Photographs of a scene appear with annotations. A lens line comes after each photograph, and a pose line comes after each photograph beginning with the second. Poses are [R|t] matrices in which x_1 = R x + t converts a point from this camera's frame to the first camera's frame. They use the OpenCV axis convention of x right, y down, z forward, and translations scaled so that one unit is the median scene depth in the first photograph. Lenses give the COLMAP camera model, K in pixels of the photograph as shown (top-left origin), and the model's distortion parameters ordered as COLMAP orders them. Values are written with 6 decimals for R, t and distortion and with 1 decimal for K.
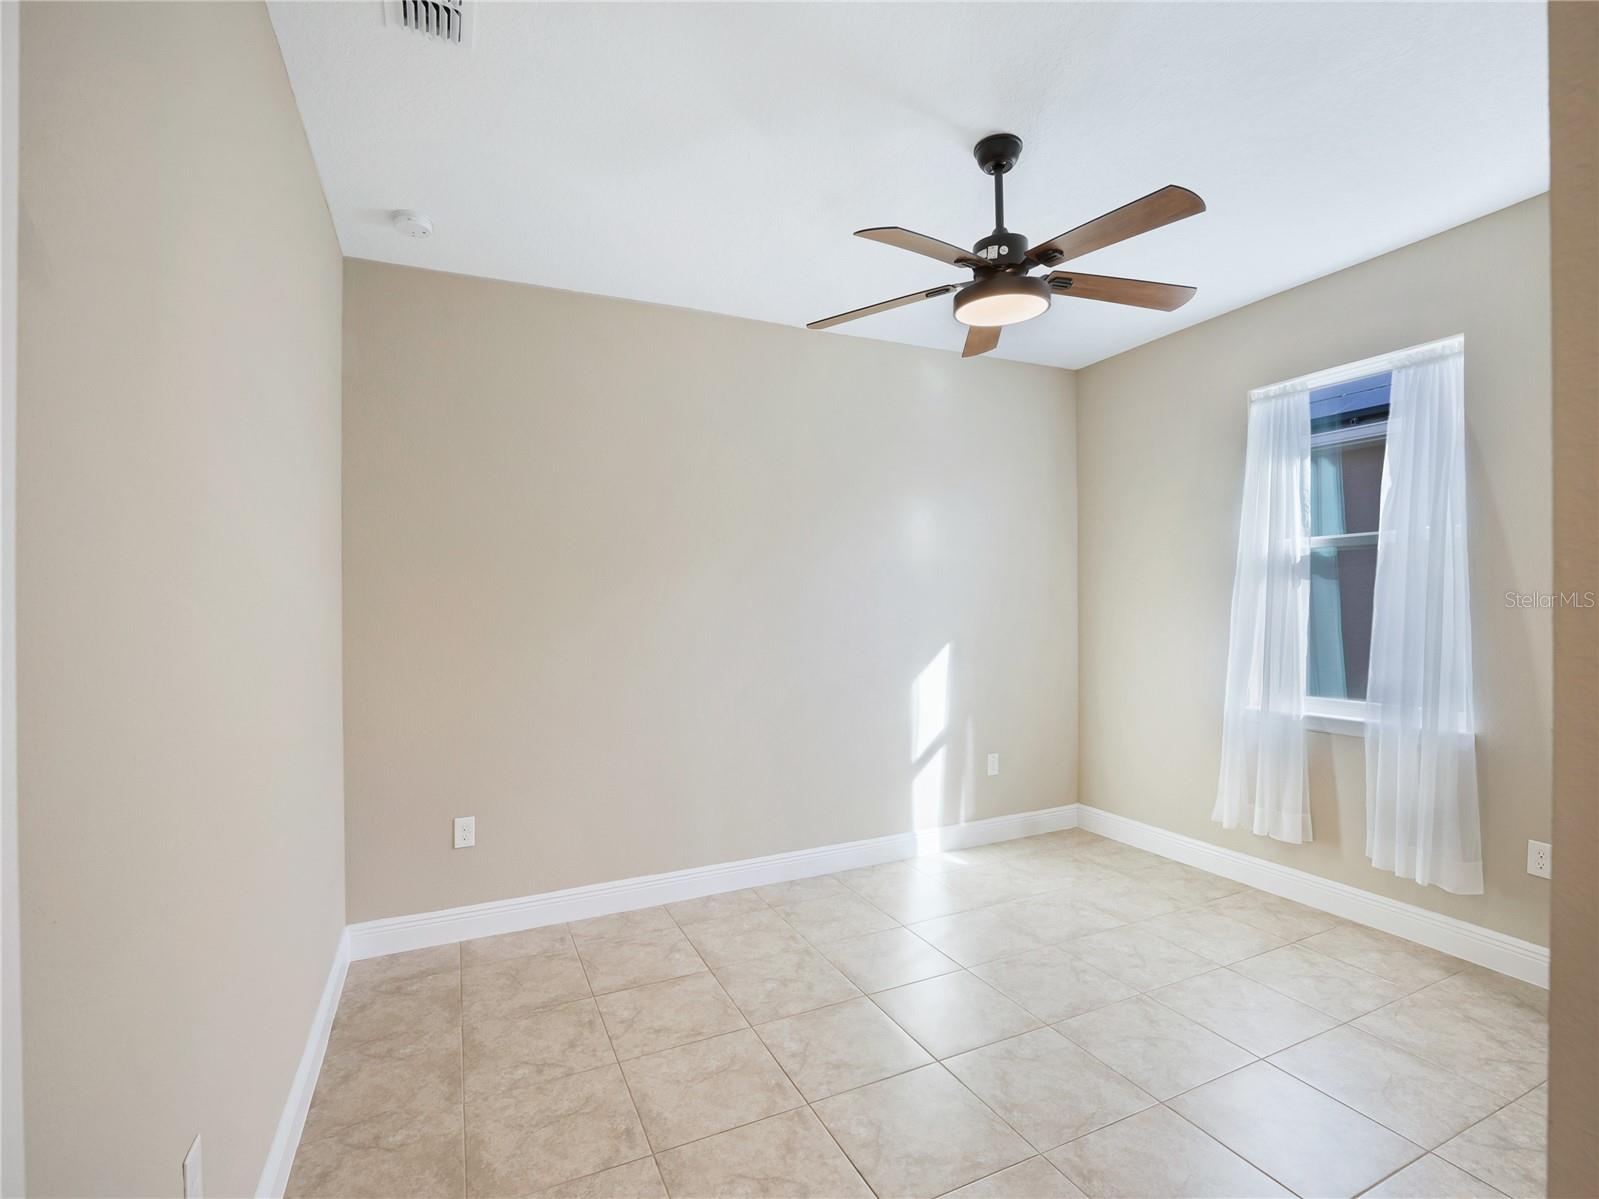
lens RADIAL K [[733.9, 0, 796.8], [0, 733.9, 613.7], [0, 0, 1]] dist [-0.003233, -0.000771]
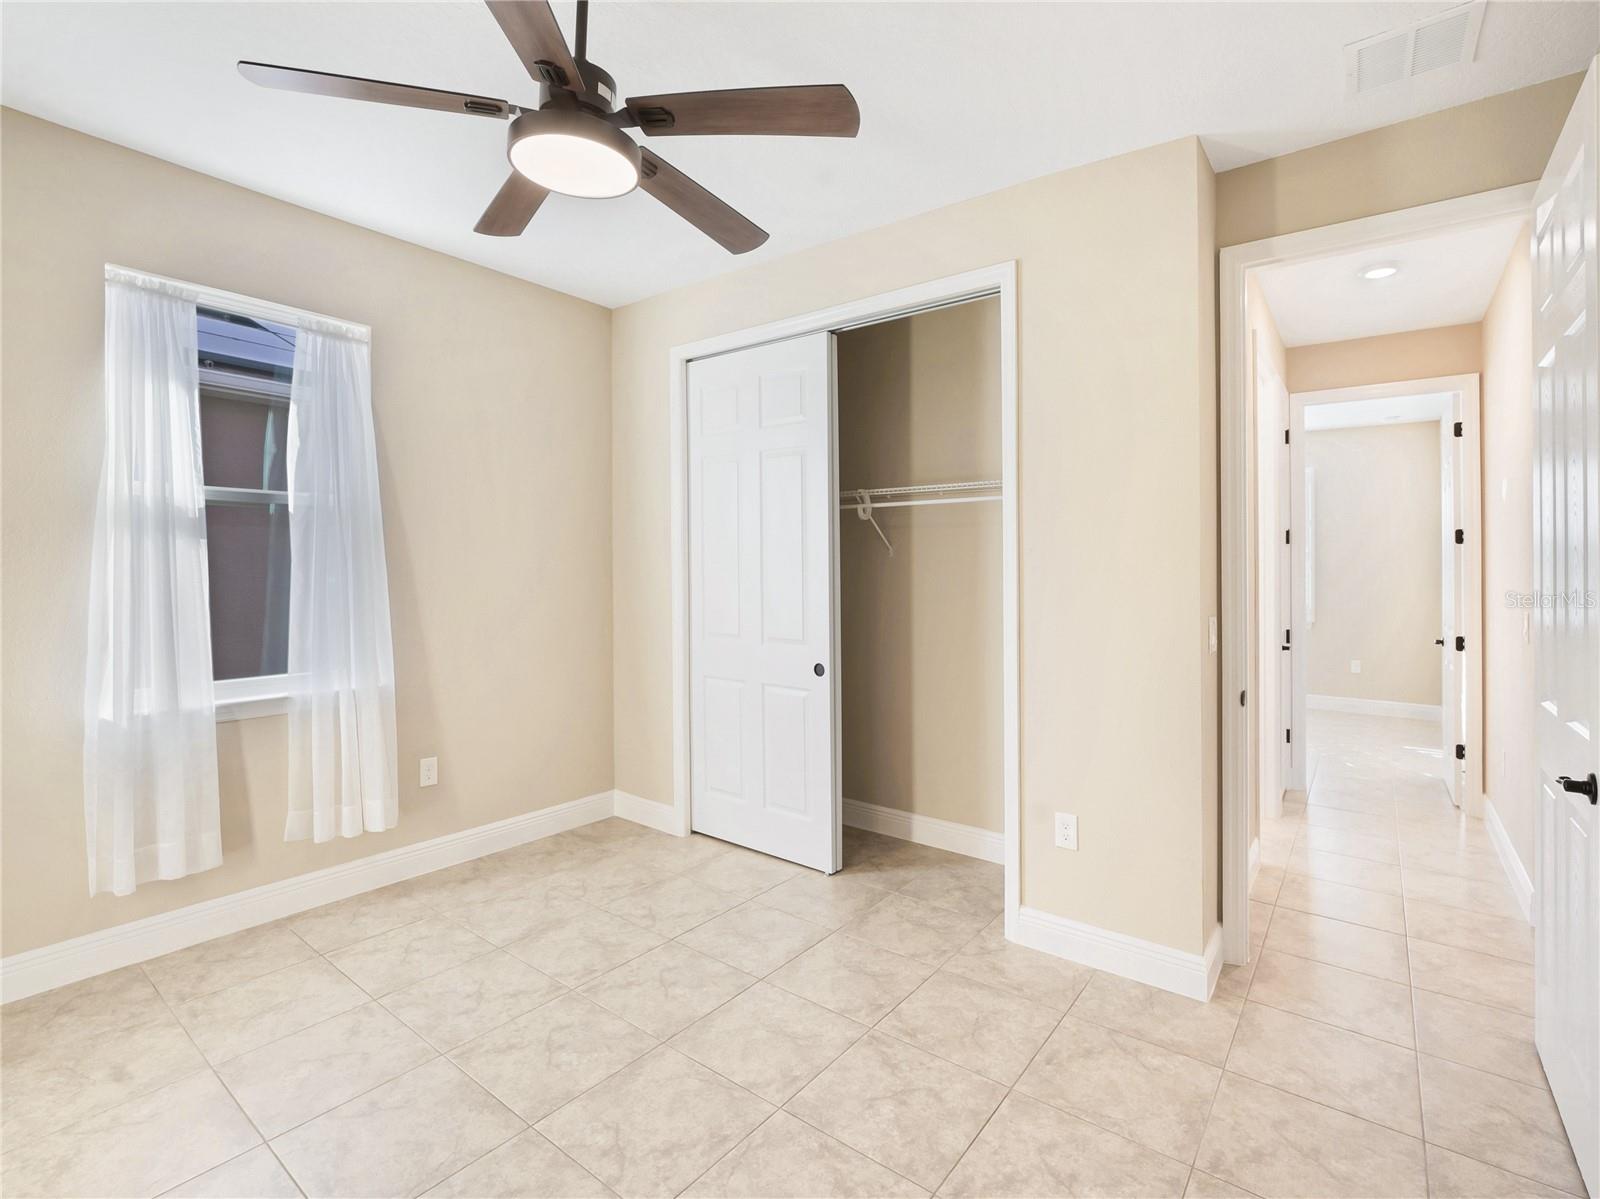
lens RADIAL K [[734.4, 0, 822.8], [0, 734.4, 567.9], [0, 0, 1]] dist [-0.003233, -0.000771]
pose [[-0.446317, 0.006097, 0.894854, -0.355922], [0.007592, 0.999967, -0.003027, -0.006967], [-0.894843, 0.005443, -0.446349, 0.801213]]
